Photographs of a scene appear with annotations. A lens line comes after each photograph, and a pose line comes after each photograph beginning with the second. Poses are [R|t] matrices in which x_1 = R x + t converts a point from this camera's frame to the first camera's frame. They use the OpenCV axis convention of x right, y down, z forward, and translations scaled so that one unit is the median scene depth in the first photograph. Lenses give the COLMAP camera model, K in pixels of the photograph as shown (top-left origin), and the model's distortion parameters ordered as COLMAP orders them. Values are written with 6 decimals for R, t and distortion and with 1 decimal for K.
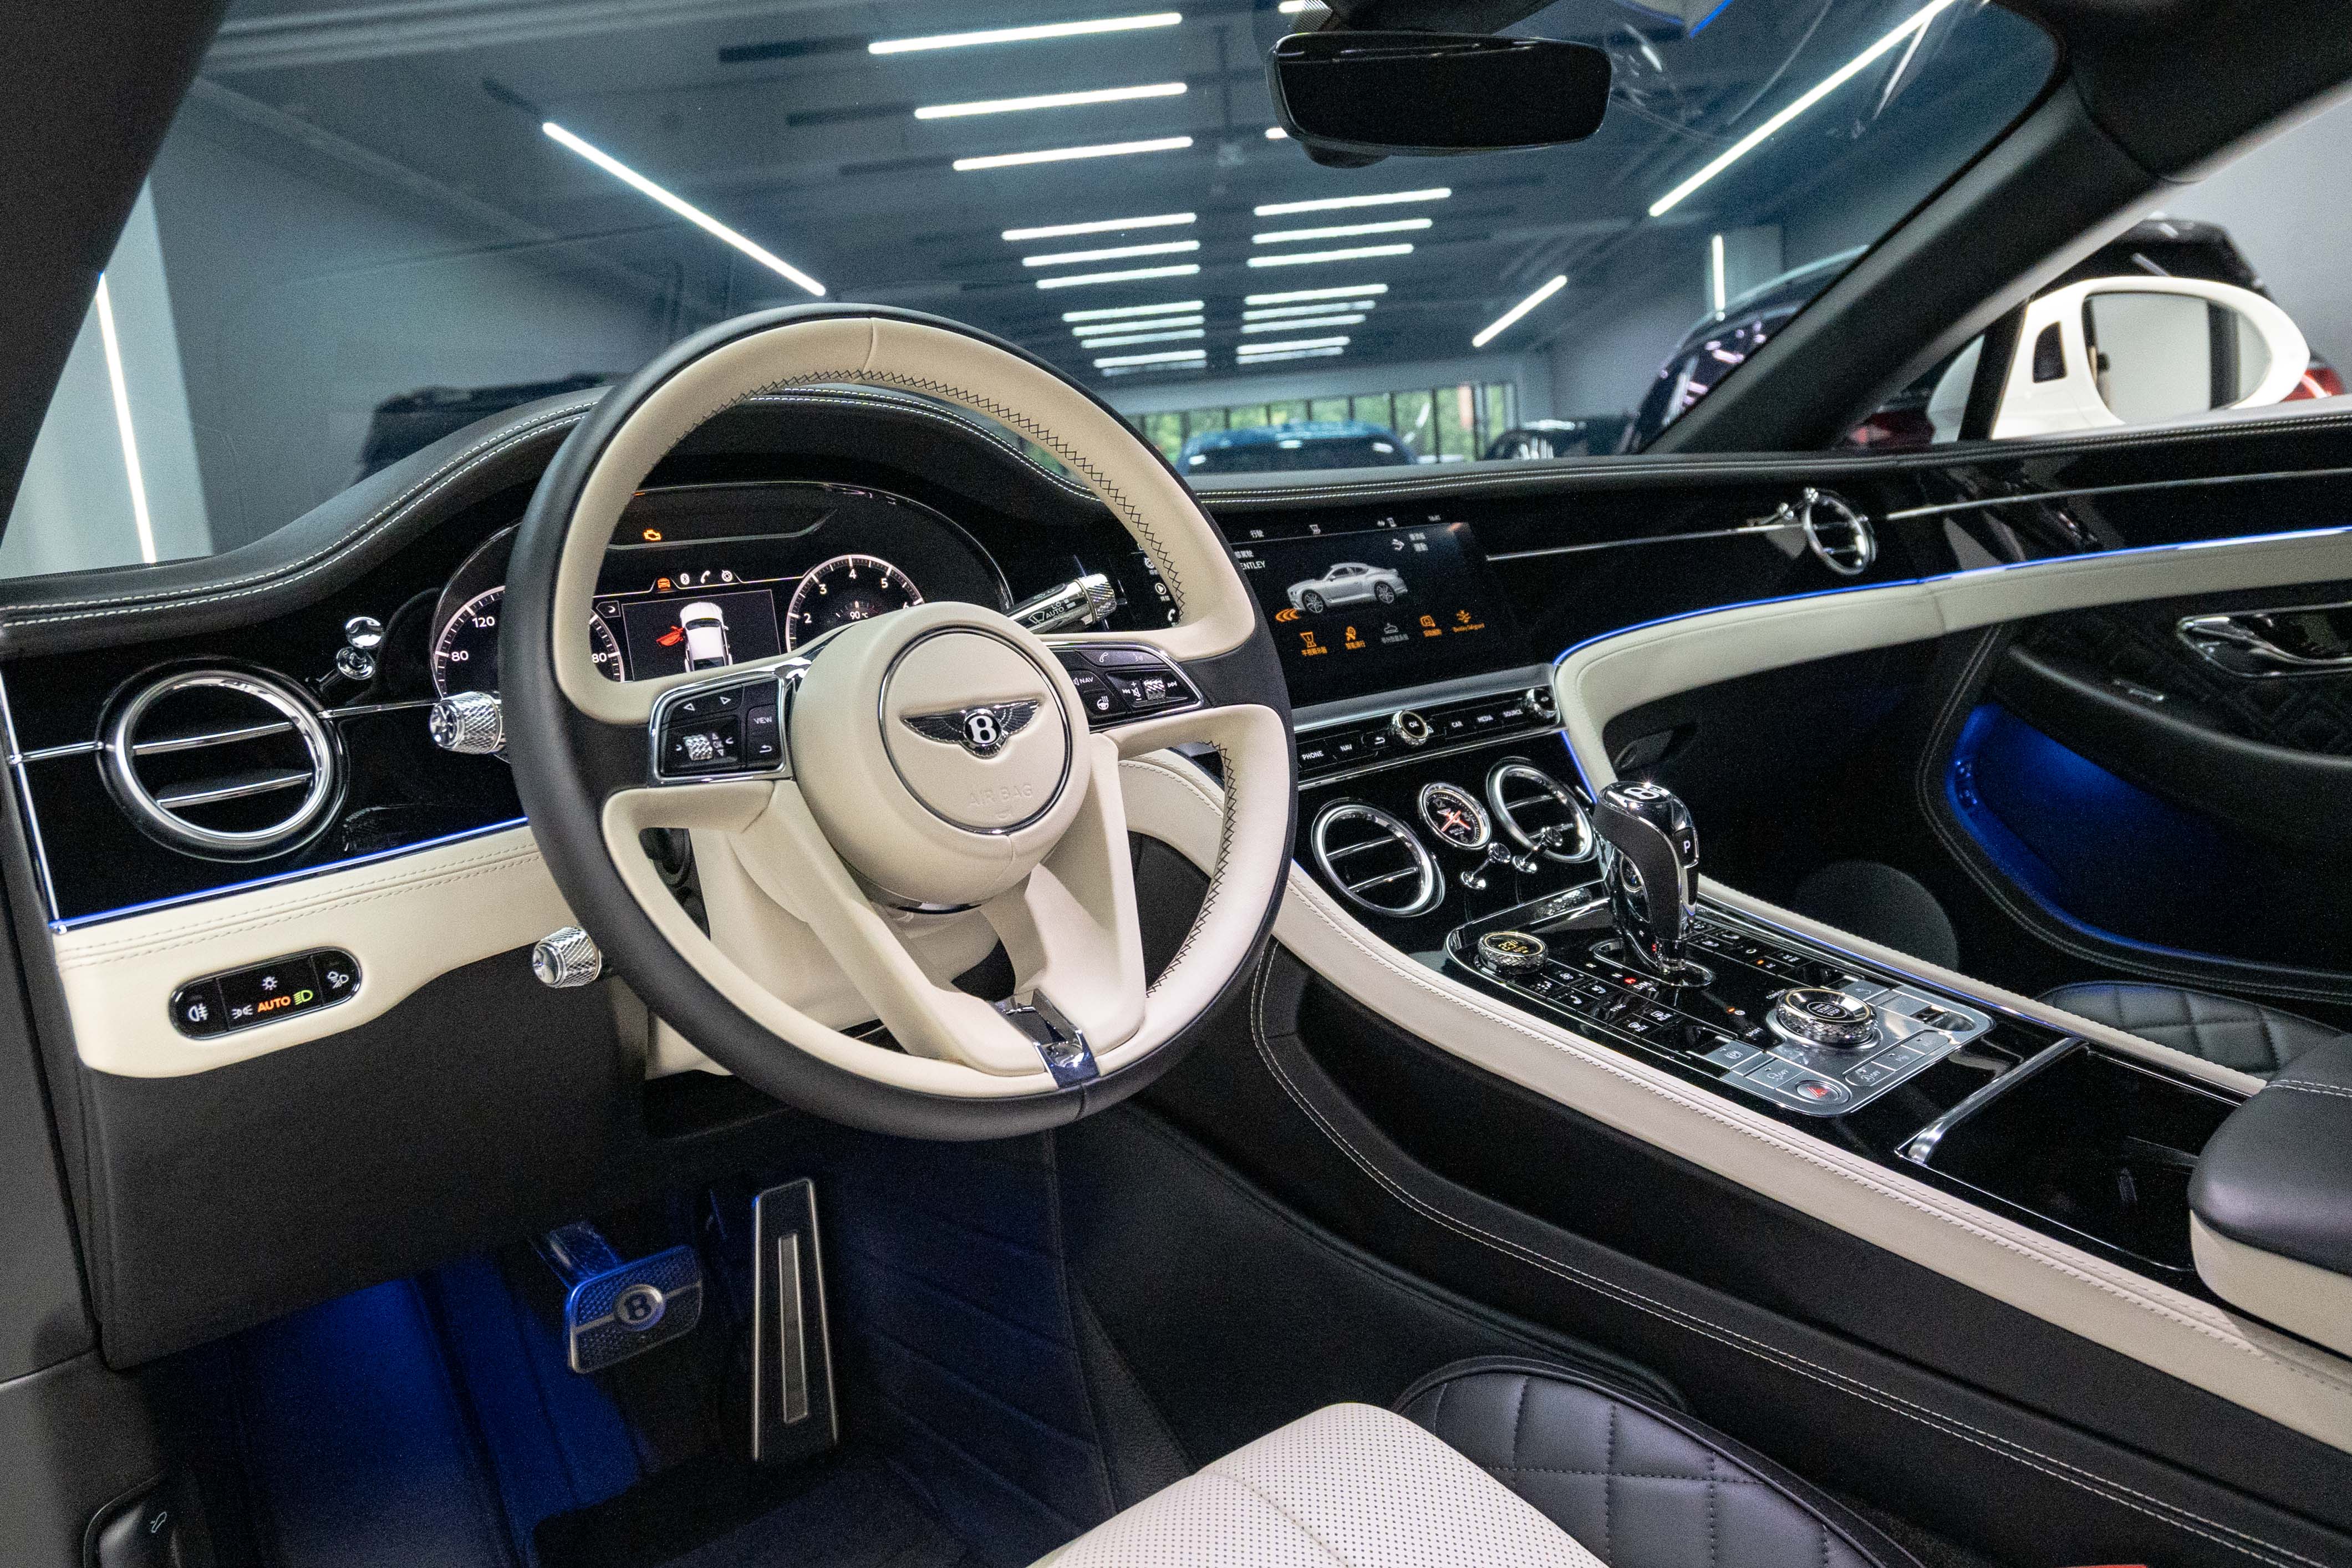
lens RADIAL K [[1663.8, 0, 1162.2], [0, 1663.8, 794.1], [0, 0, 1]] dist [-0.004188, -0.004936]
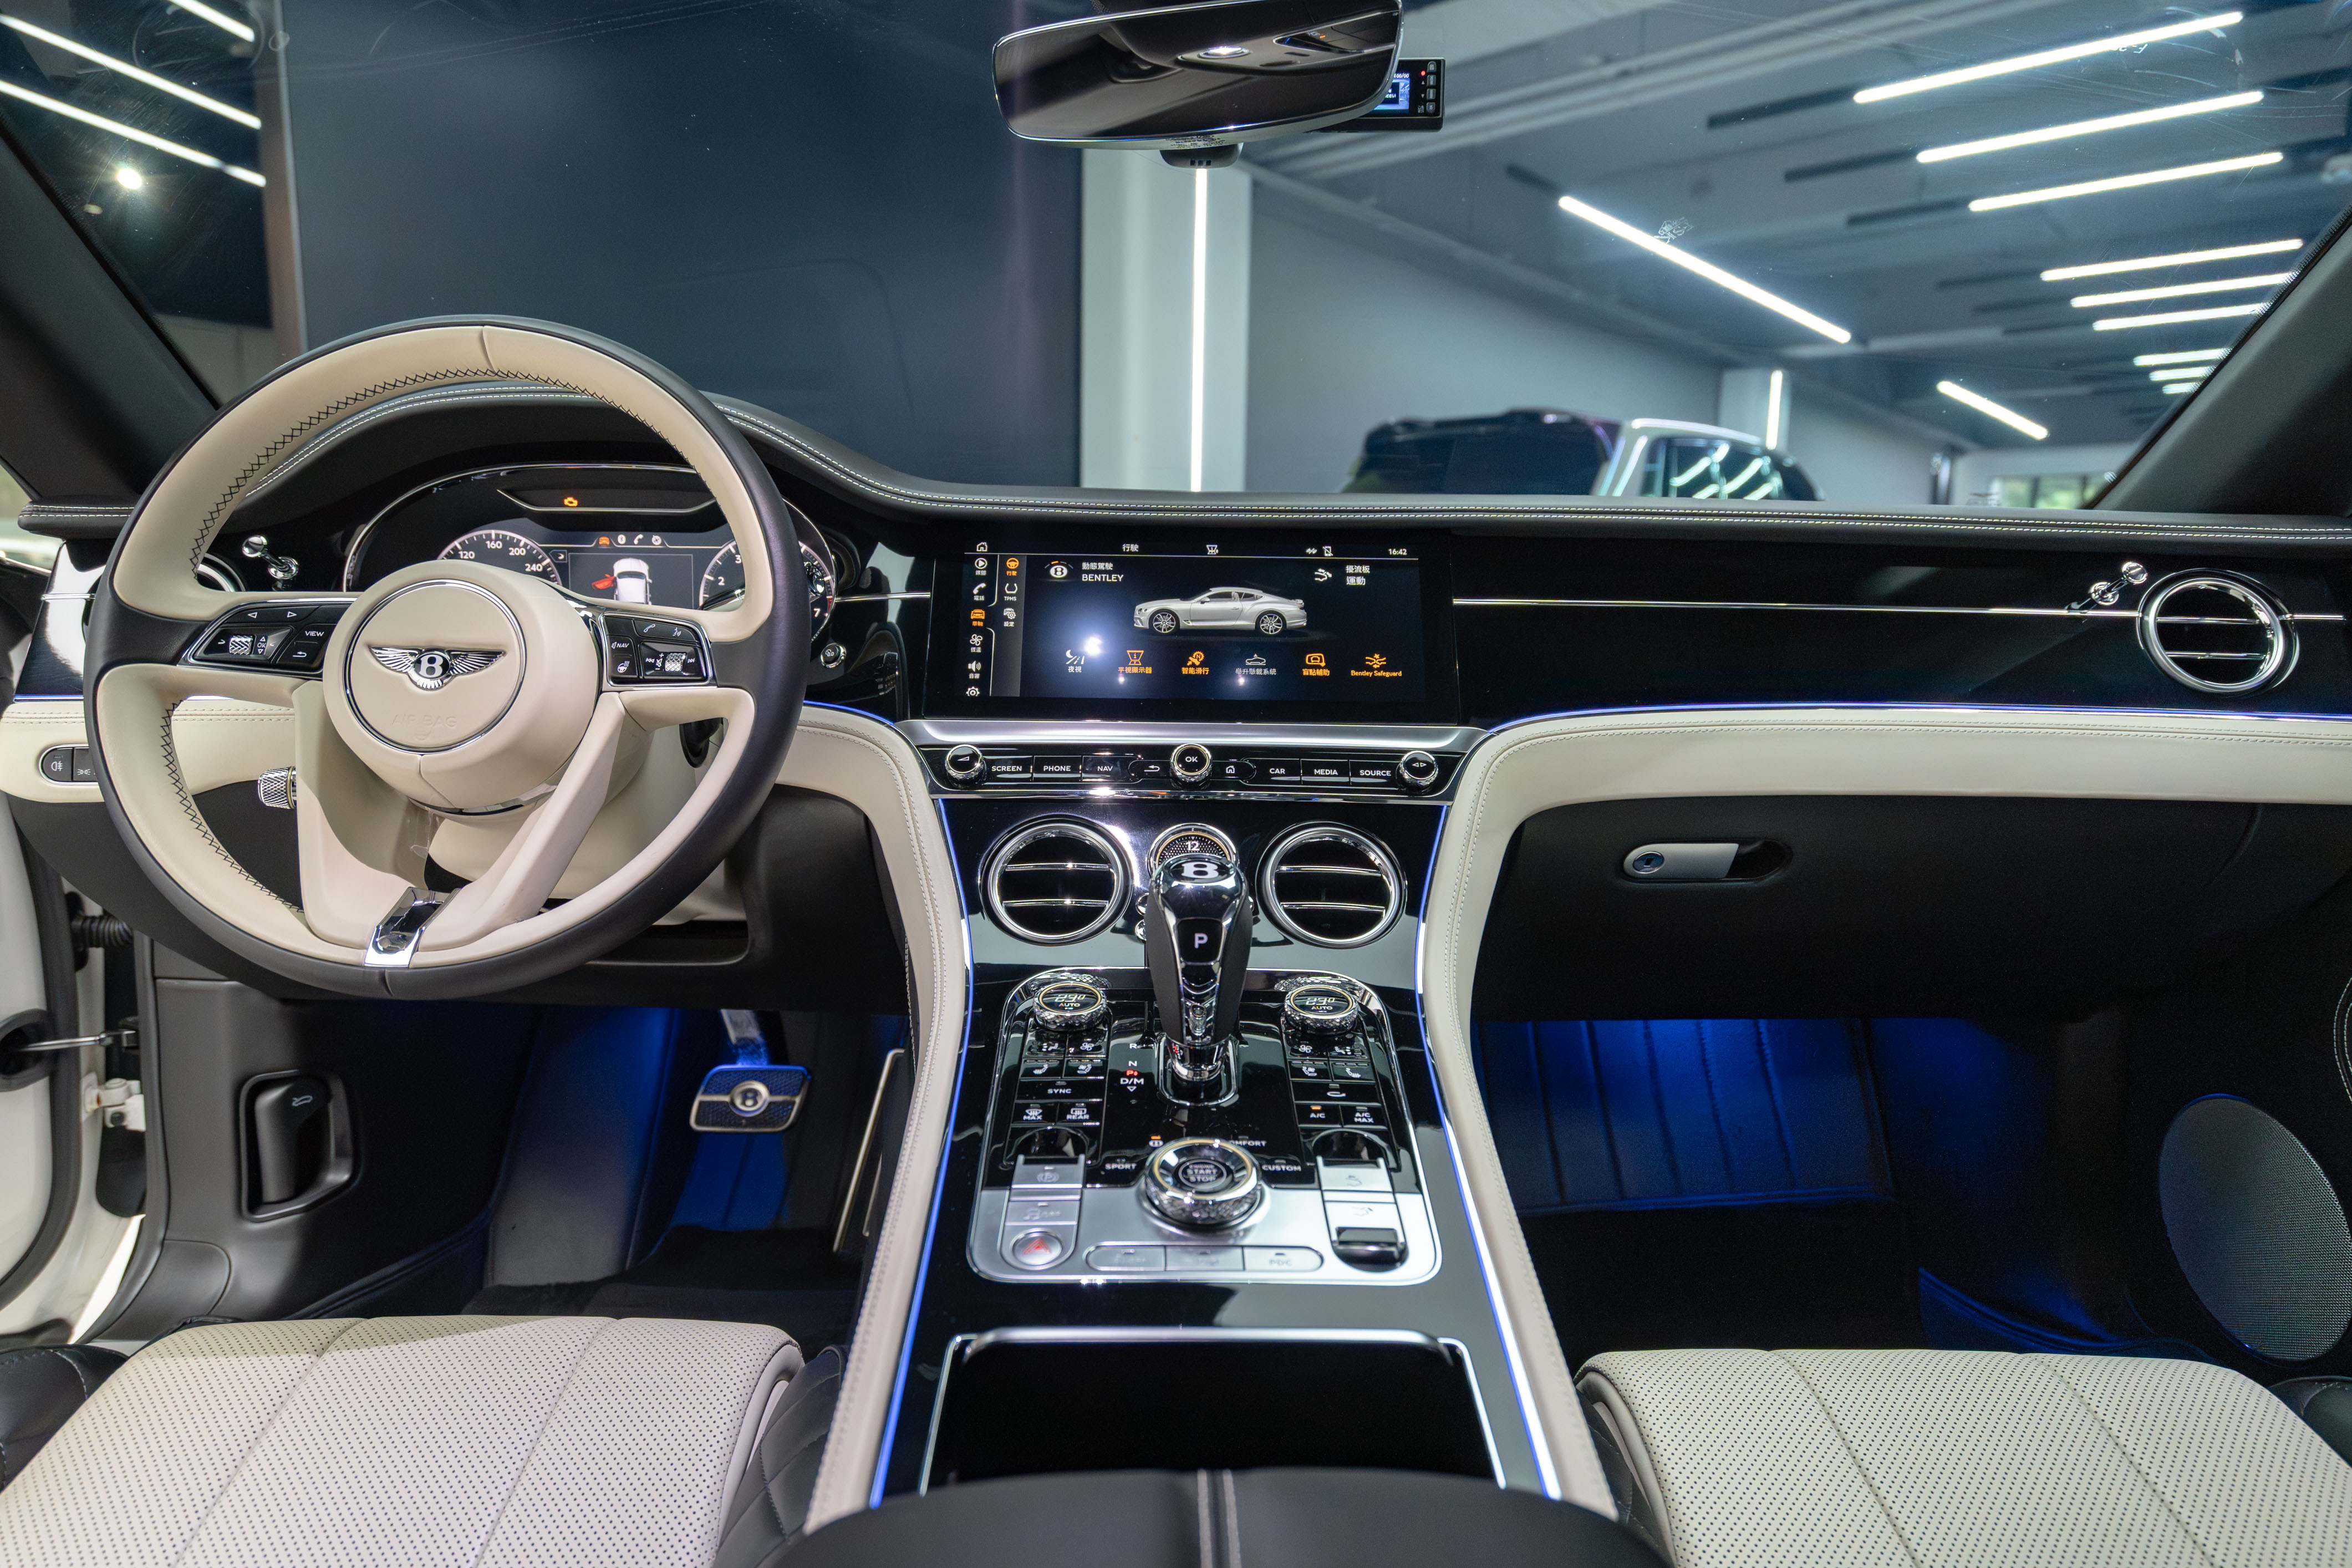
lens RADIAL K [[1393.2, 0, 1177.4], [0, 1393.2, 791.9], [0, 0, 1]] dist [0.008502, 0.002526]
pose [[0.752467, 0.187472, -0.631386, 0.636945], [-0.177969, 0.980849, 0.079138, -0.083365], [0.634130, 0.052819, 0.771420, 0.375403]]
